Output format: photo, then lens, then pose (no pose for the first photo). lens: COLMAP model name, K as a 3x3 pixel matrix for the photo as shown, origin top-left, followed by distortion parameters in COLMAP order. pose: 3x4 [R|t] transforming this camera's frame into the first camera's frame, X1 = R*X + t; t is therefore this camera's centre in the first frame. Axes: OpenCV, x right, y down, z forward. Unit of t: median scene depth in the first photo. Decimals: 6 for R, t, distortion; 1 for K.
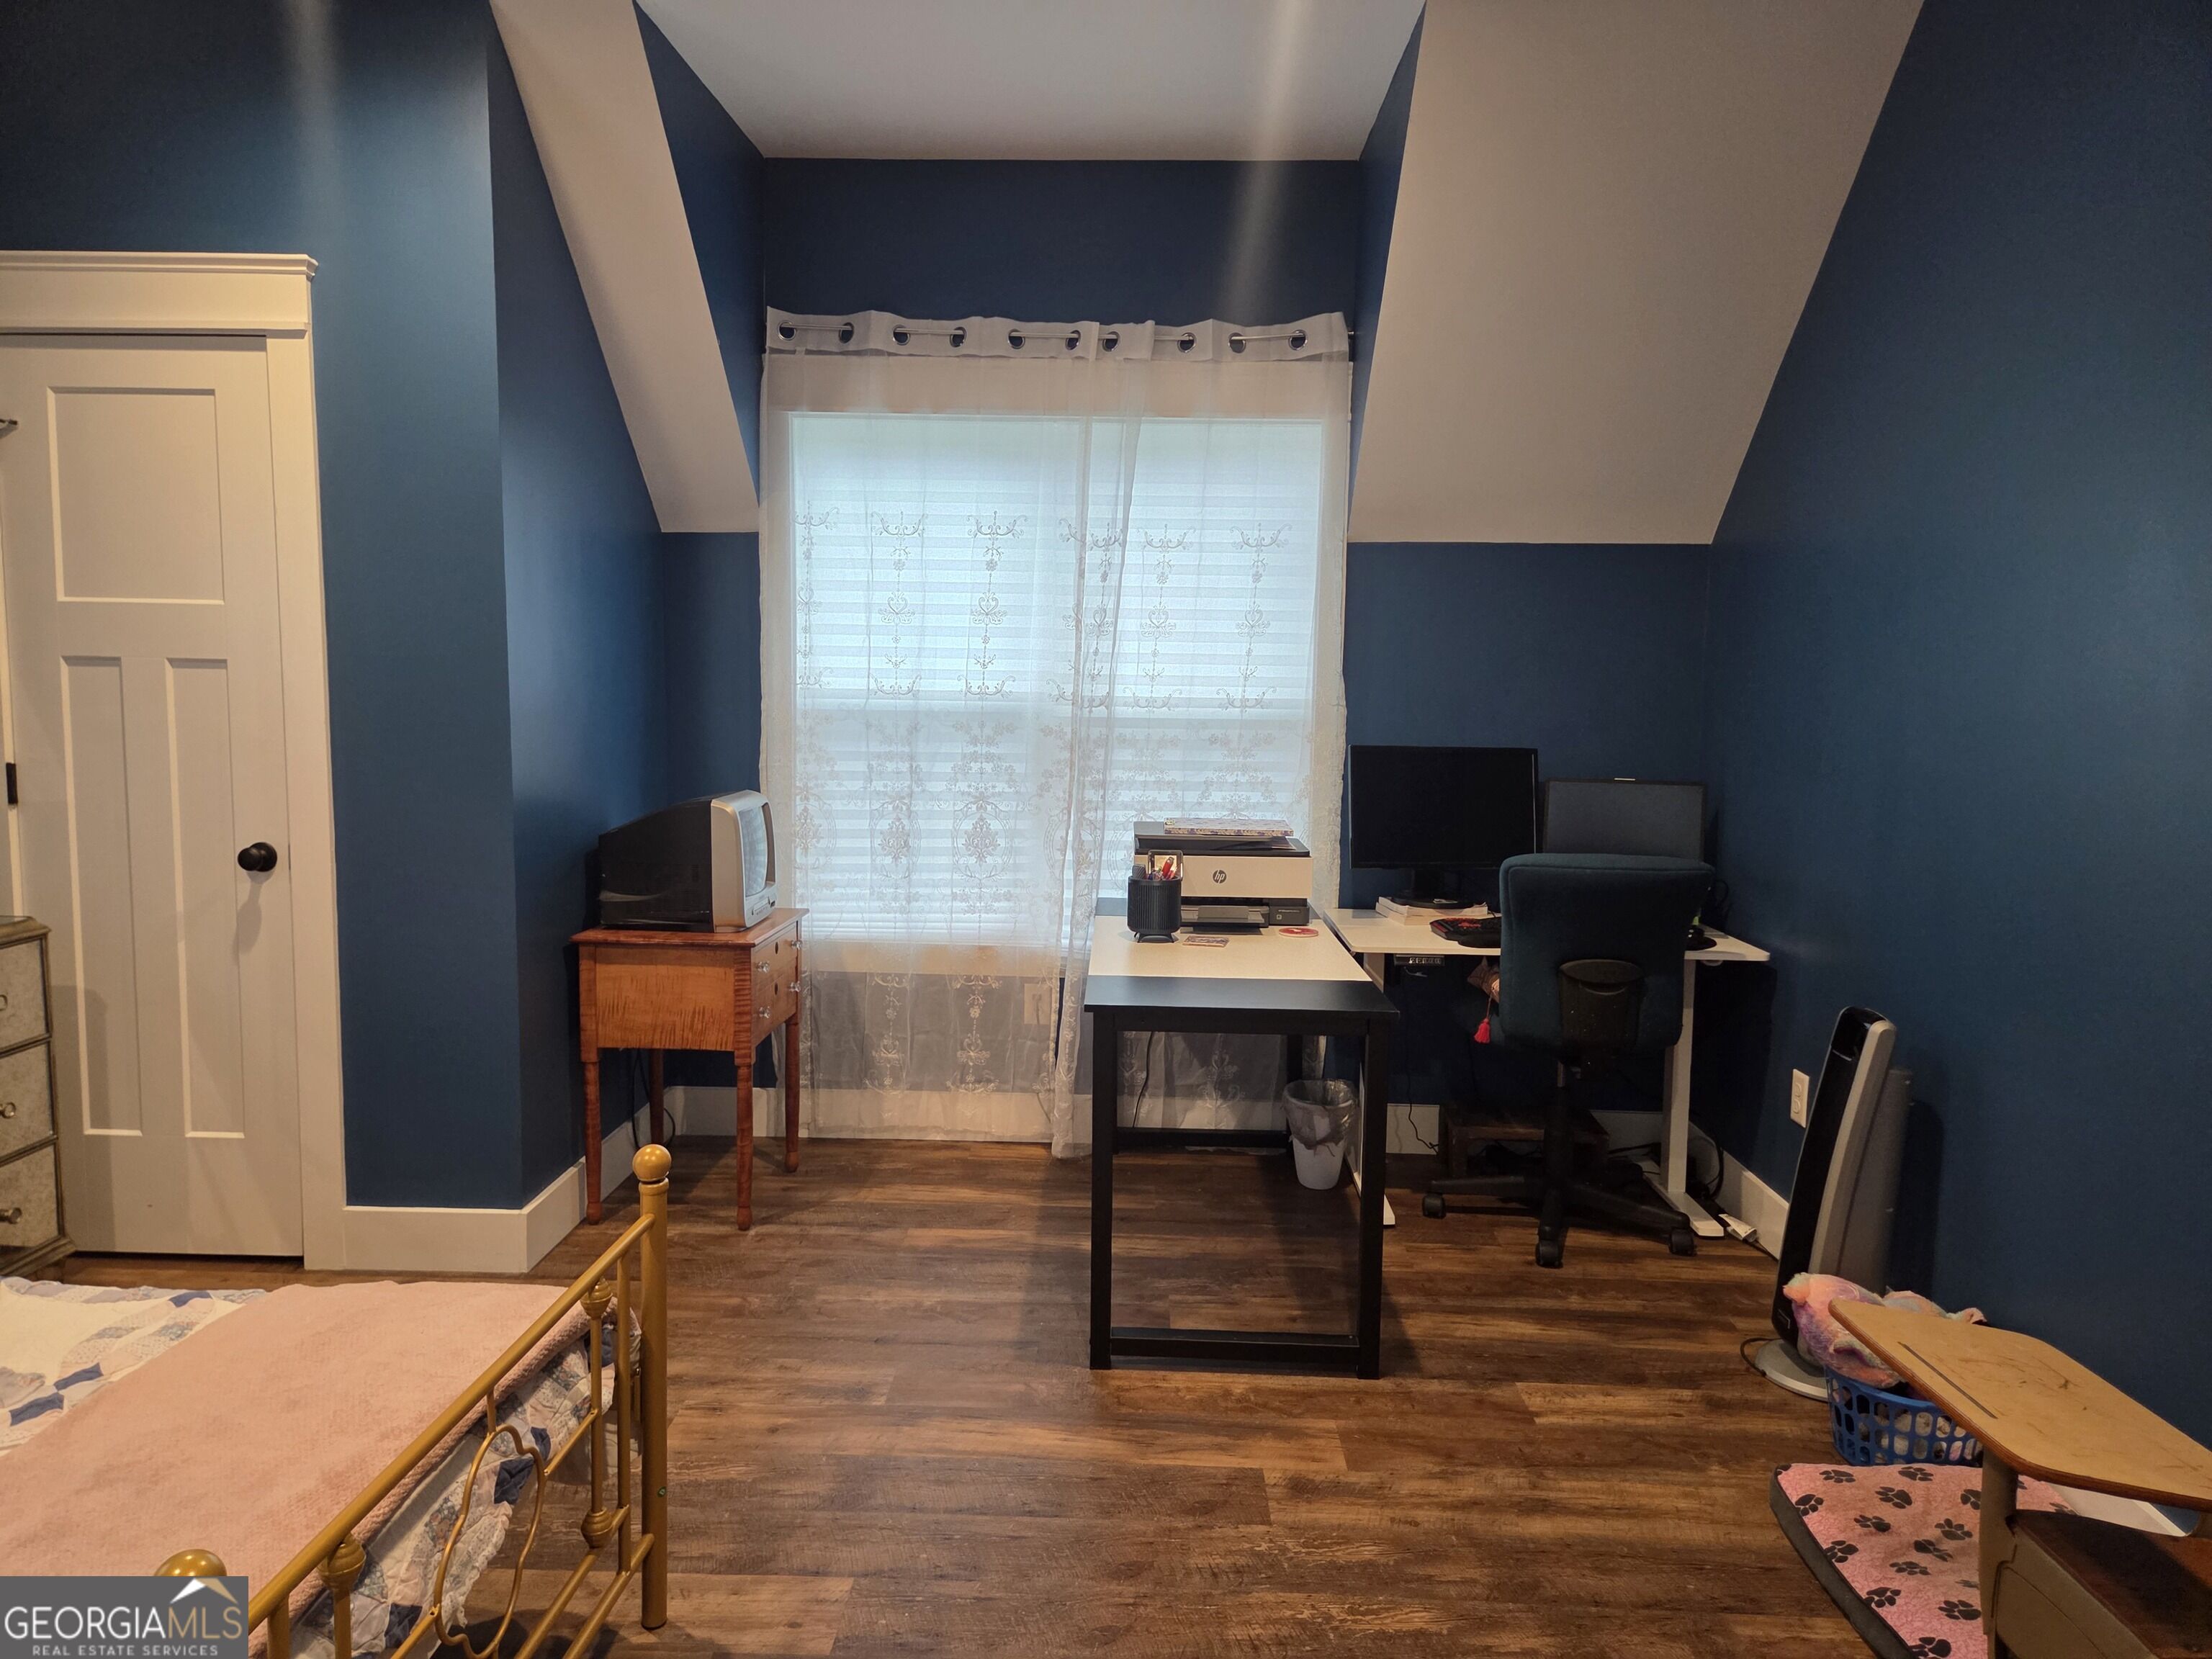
lens RADIAL K [[1487.5, 0, 1106.0], [0, 1487.5, 829.5], [0, 0, 1]] dist [0.073146, -0.063300]
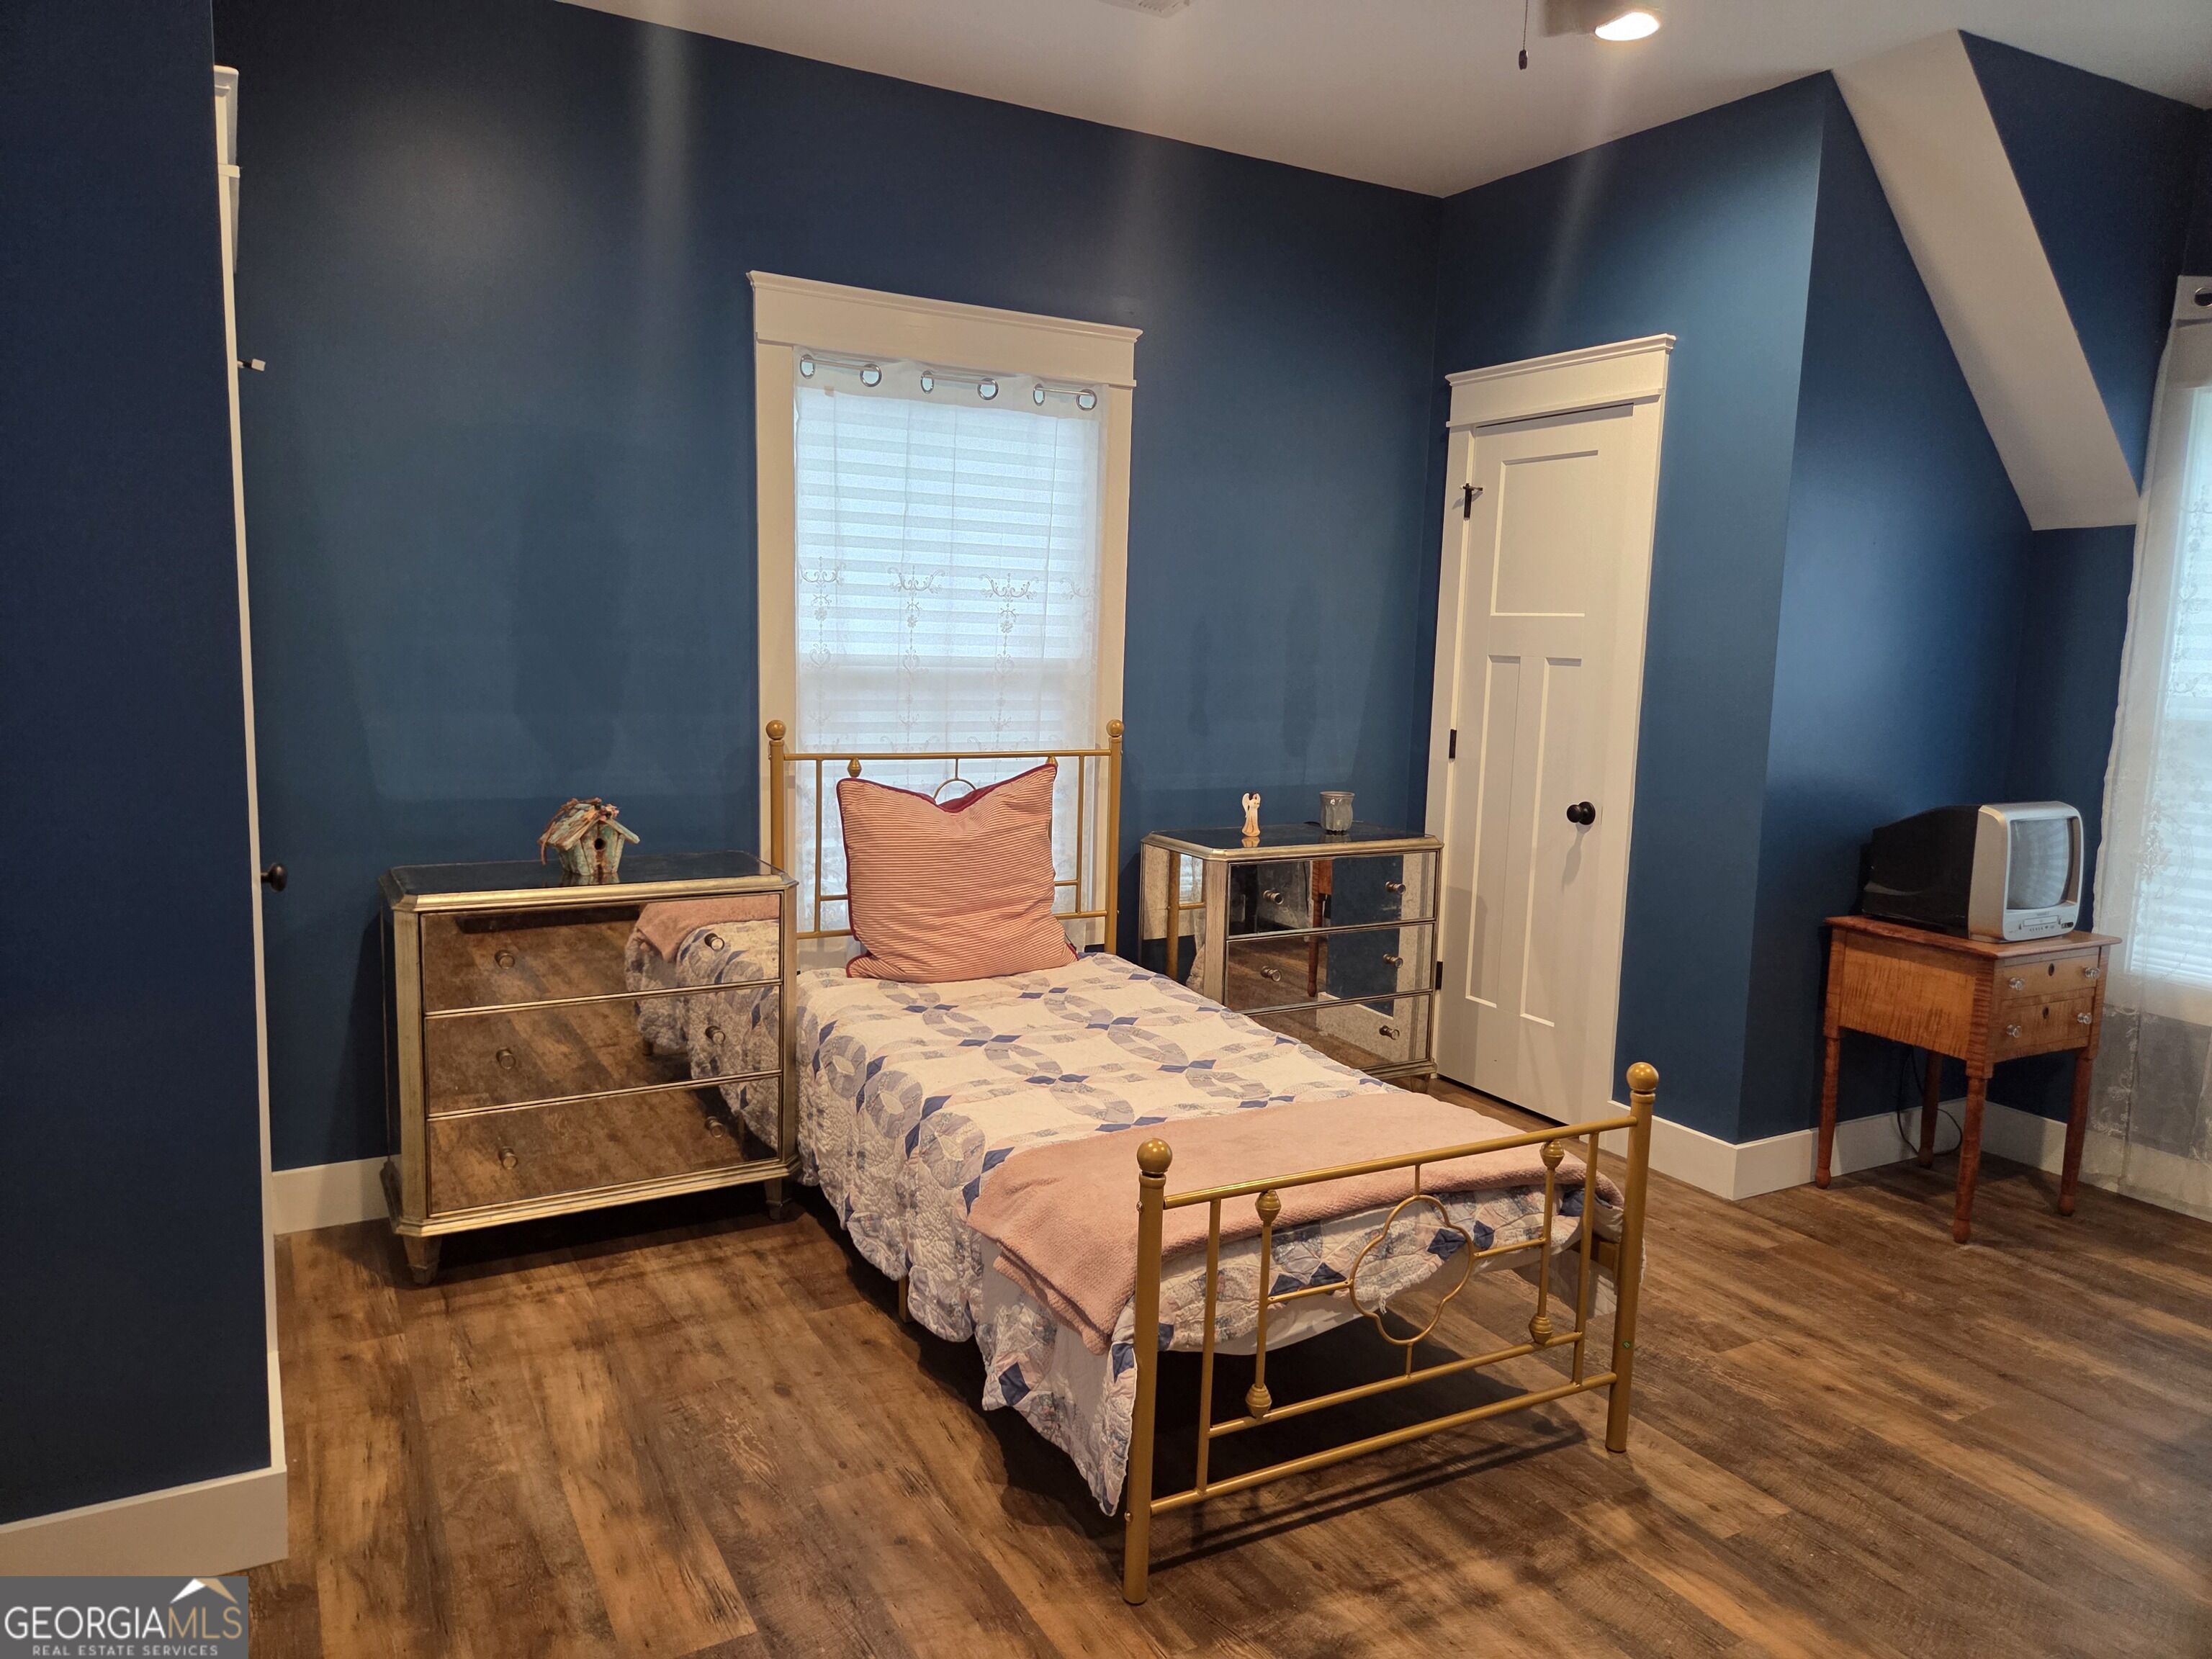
lens RADIAL K [[1487.5, 0, 1106.0], [0, 1487.5, 829.5], [0, 0, 1]] dist [0.073146, -0.063300]
pose [[0.529844, 0.113968, -0.840403, 0.272832], [-0.109037, 0.991860, 0.065764, -0.006676], [0.841057, 0.056791, 0.537958, -0.023160]]
